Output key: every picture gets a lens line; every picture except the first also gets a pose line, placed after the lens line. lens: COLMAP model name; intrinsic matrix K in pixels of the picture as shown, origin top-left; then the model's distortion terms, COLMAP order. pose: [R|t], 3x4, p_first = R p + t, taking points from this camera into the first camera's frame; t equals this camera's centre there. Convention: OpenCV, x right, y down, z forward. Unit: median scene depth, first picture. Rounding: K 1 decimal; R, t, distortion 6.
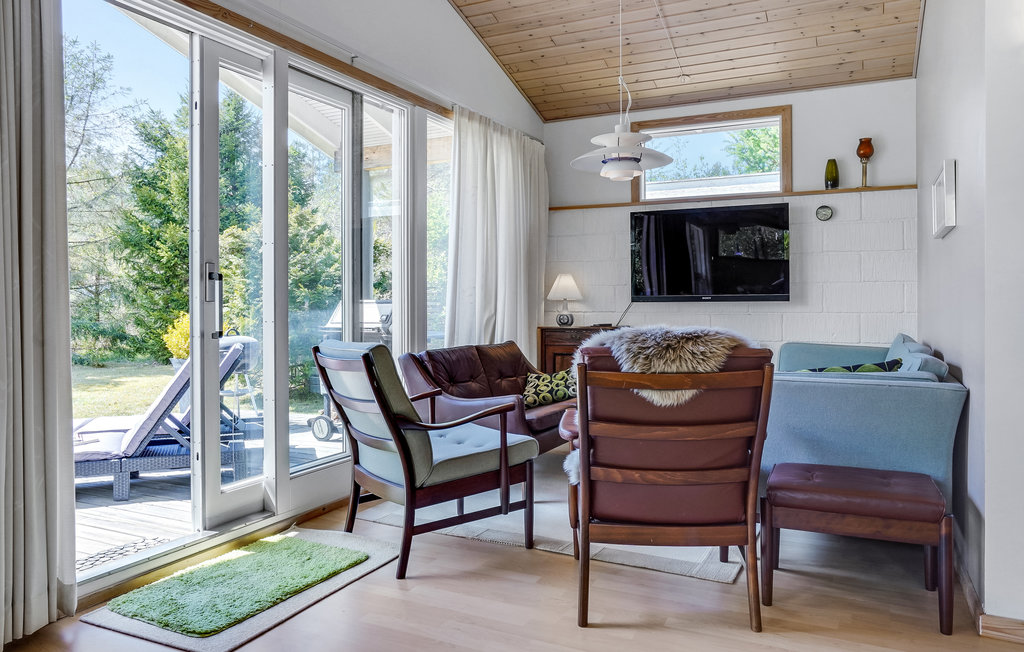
lens RADIAL K [[726.1, 0, 511.3], [0, 726.1, 300.8], [0, 0, 1]] dist [-0.043969, -0.002290]
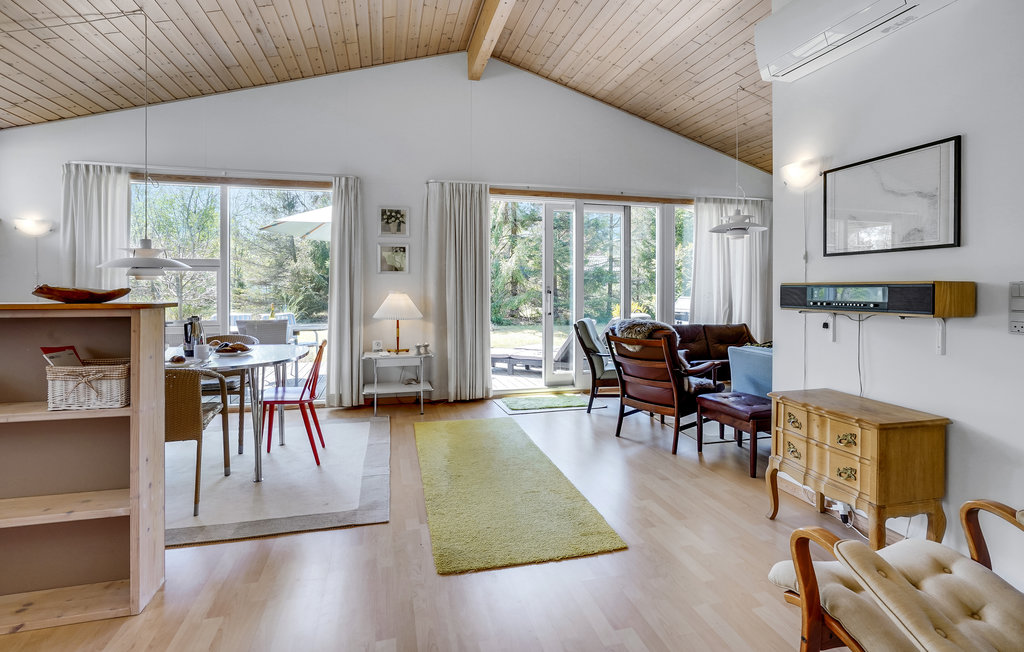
lens RADIAL K [[480.5, 0, 508.3], [0, 480.5, 290.1], [0, 0, 1]] dist [0.000478, 0.000854]
pose [[0.657885, 0.007867, -0.753078, 0.801692], [-0.001365, 0.999956, 0.009253, -0.055578], [0.753117, -0.005059, 0.657867, -0.282056]]
